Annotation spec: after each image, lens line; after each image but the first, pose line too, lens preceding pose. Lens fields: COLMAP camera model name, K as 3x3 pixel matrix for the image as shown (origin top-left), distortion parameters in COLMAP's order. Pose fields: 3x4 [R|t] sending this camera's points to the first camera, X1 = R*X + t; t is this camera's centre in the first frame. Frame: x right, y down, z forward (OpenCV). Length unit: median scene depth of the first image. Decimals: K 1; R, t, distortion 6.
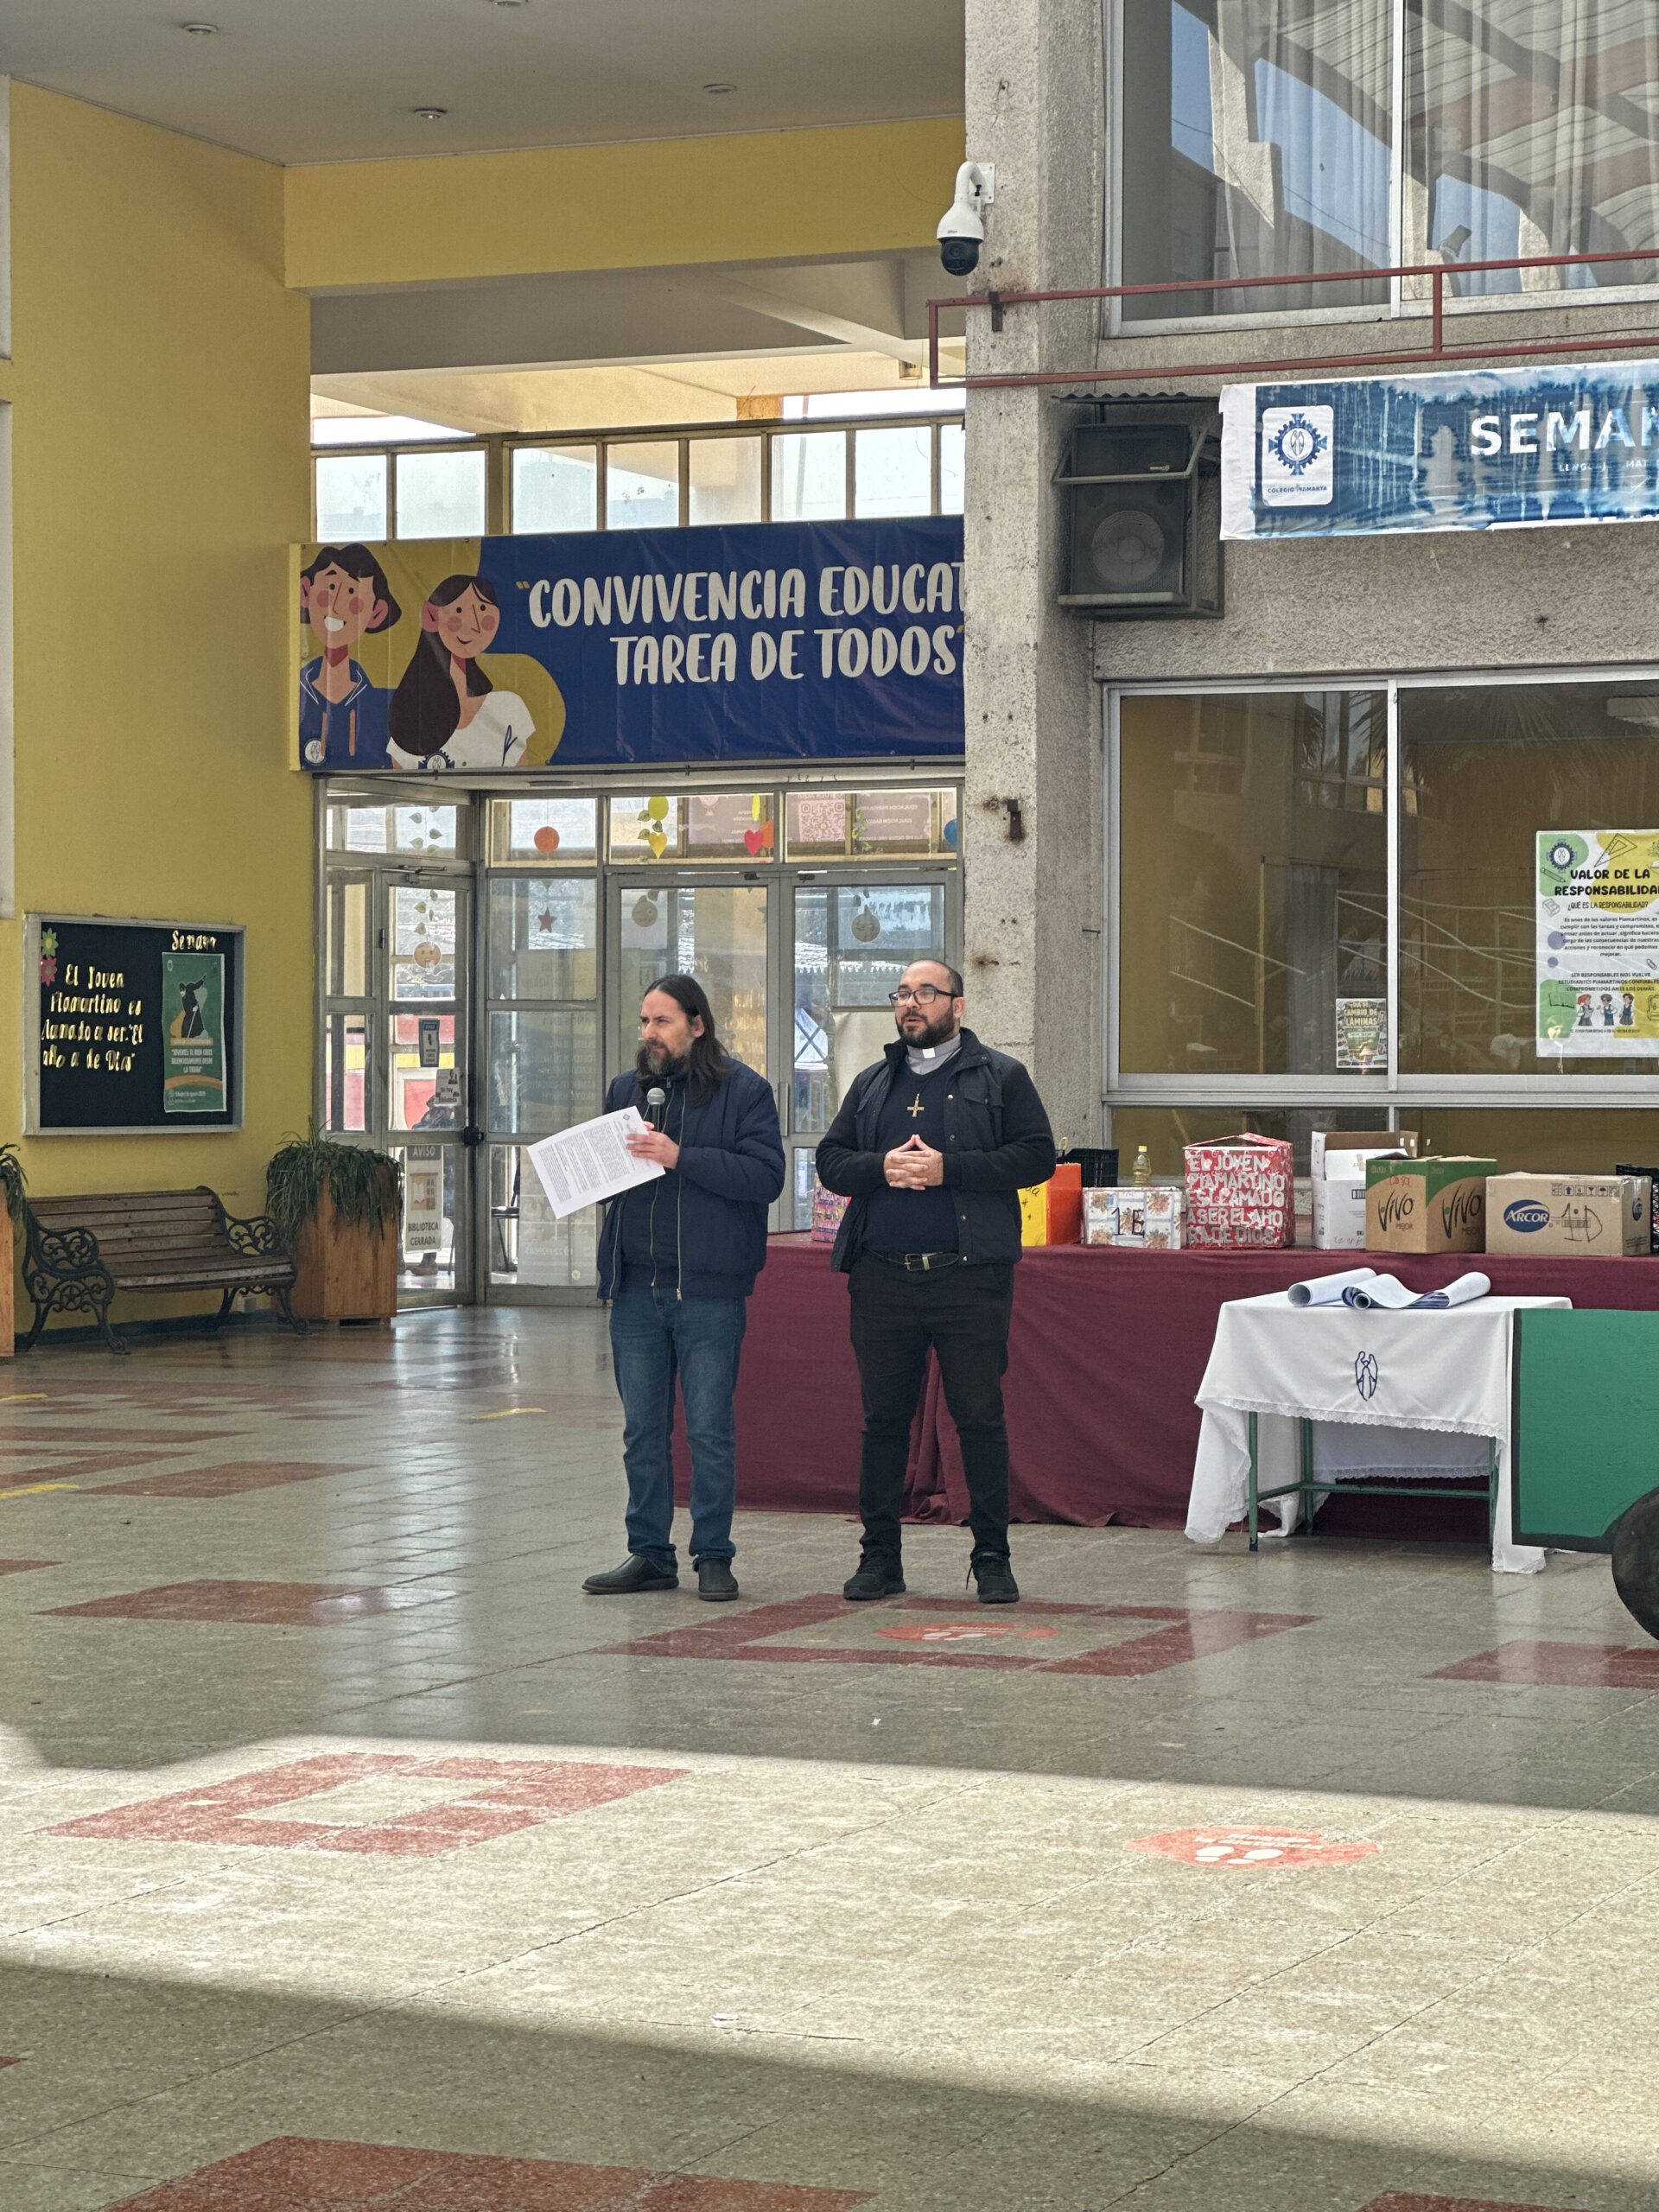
lens RADIAL K [[5010.1, 0, 830.1], [0, 5010.1, 1105.3], [0, 0, 1]] dist [0.128511, 0.000000]
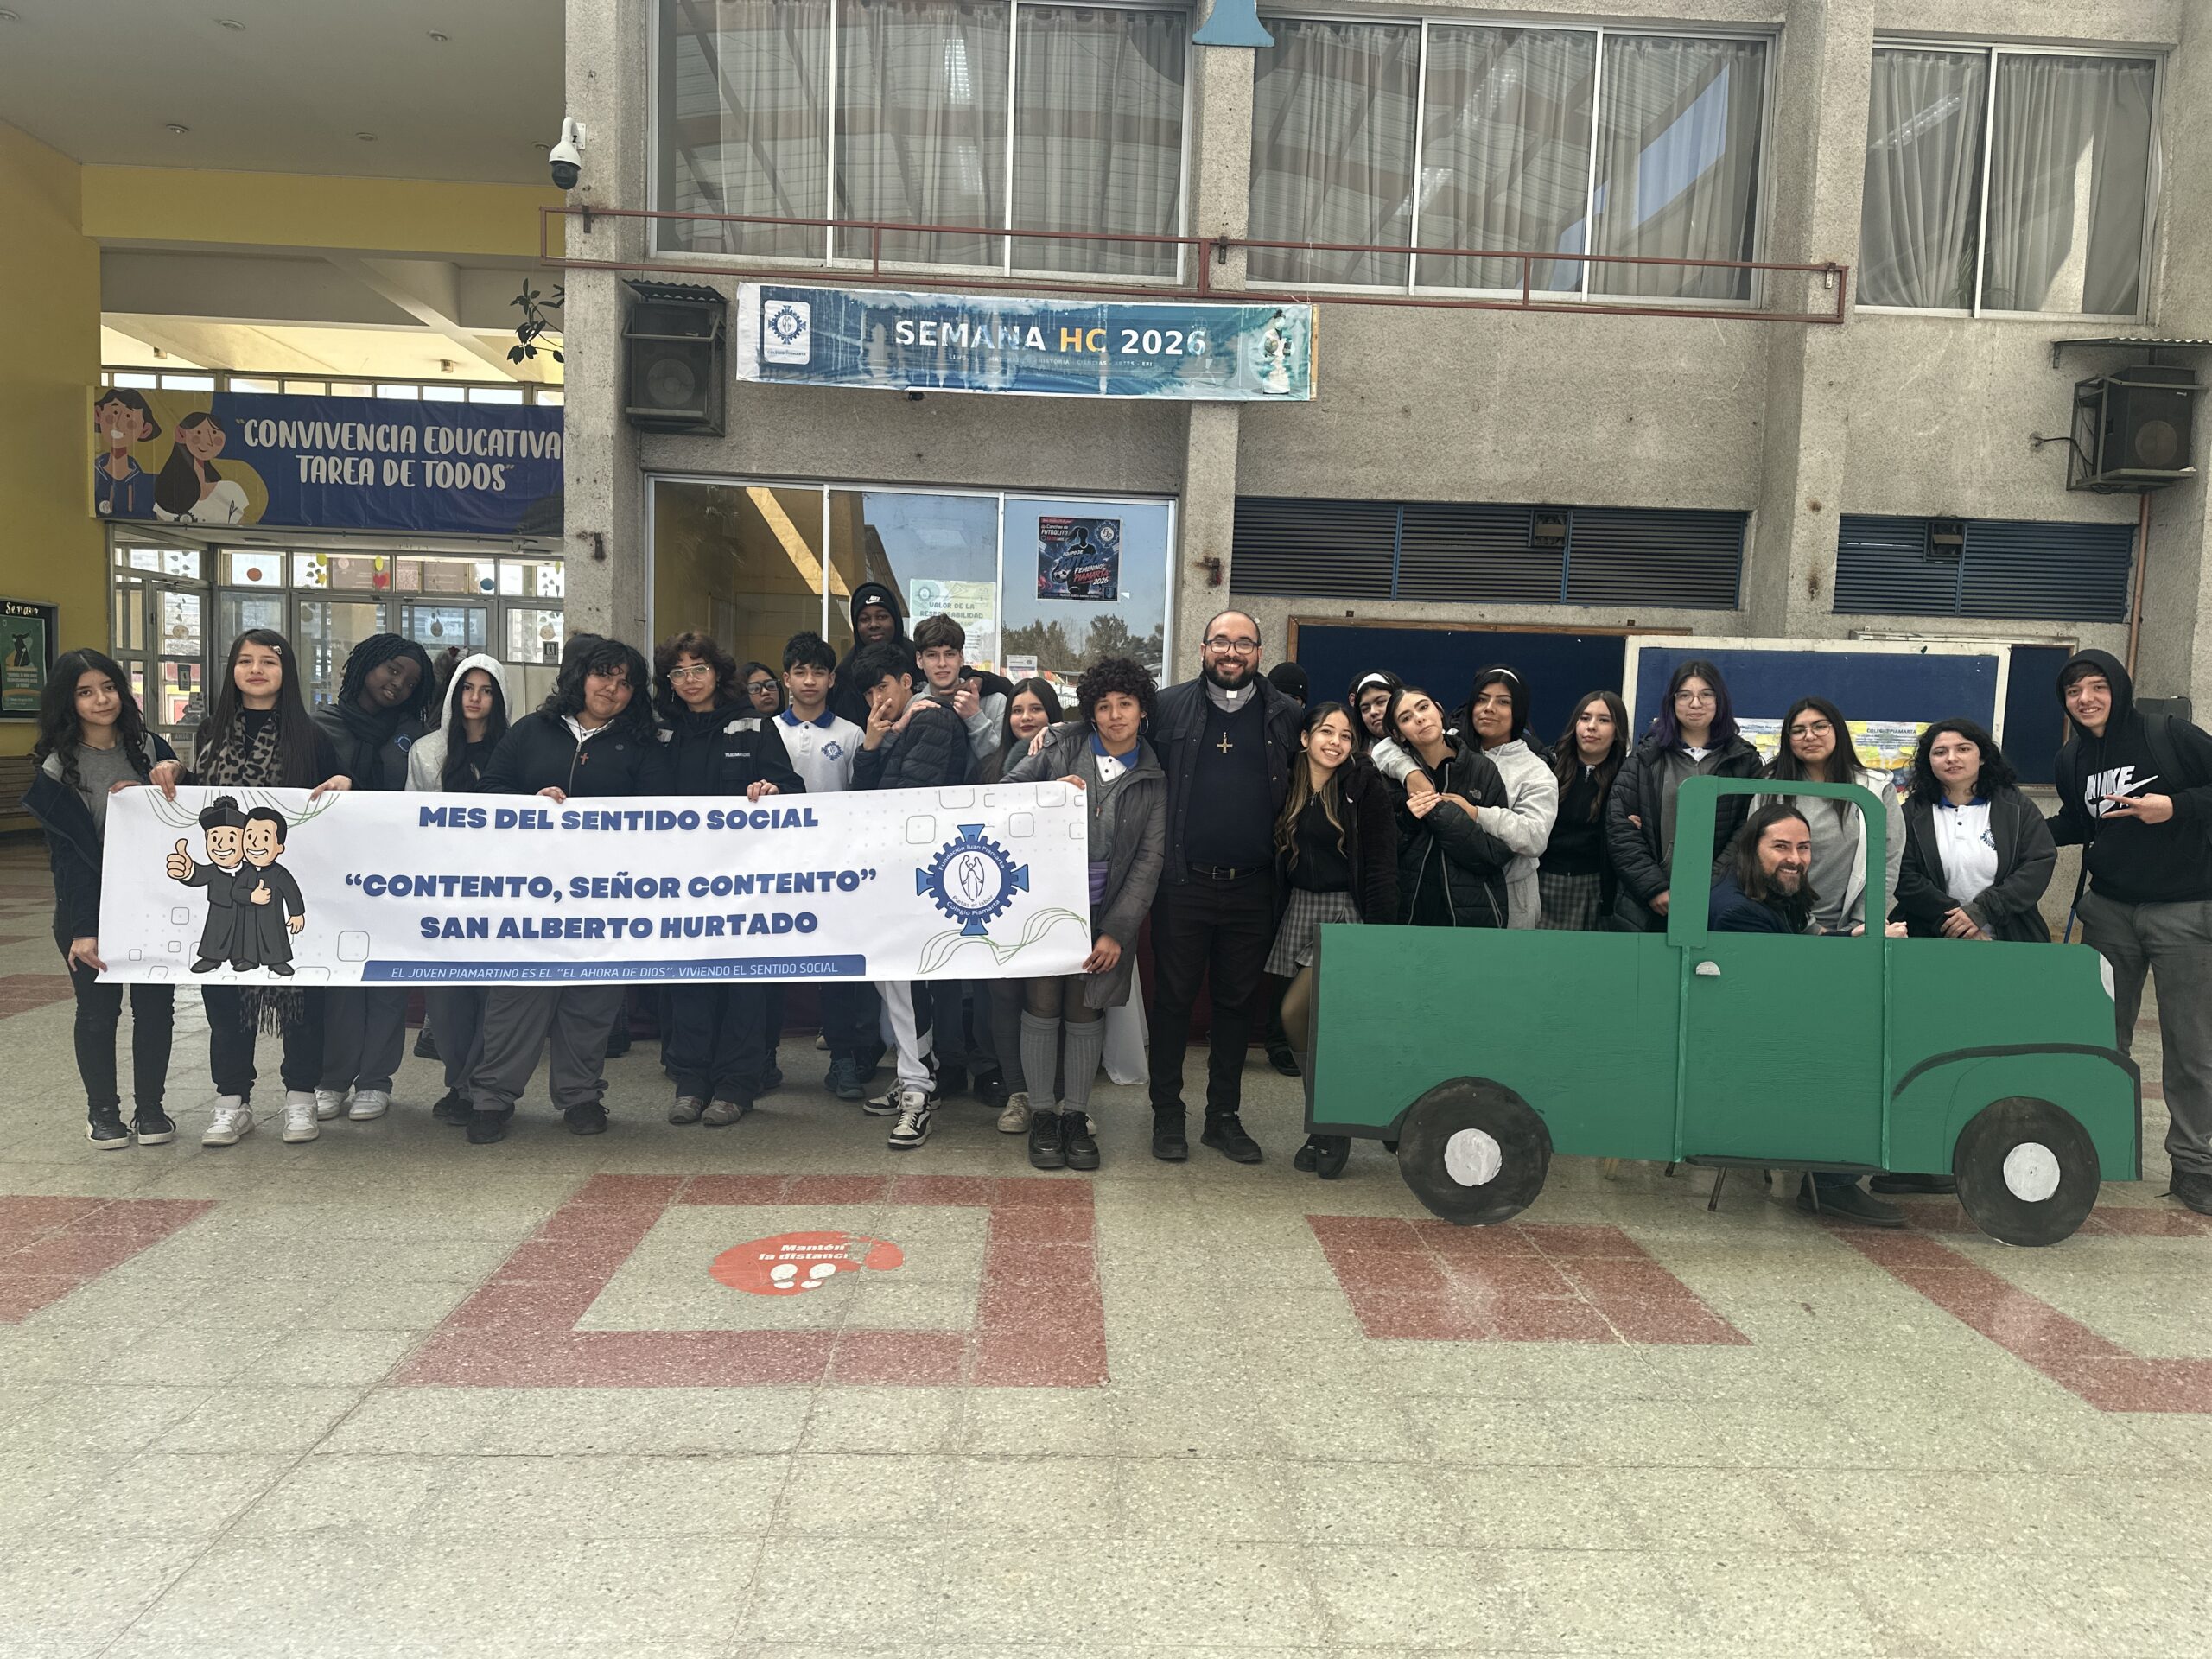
lens RADIAL K [[1546.5, 0, 1099.2], [0, 1546.5, 872.2], [0, 0, 1]] dist [0.000229, -0.004217]
pose [[0.900836, -0.005931, 0.434119, -0.029177], [-0.033337, 0.996010, 0.082784, 0.000397], [-0.432878, -0.089048, 0.897044, 0.411166]]
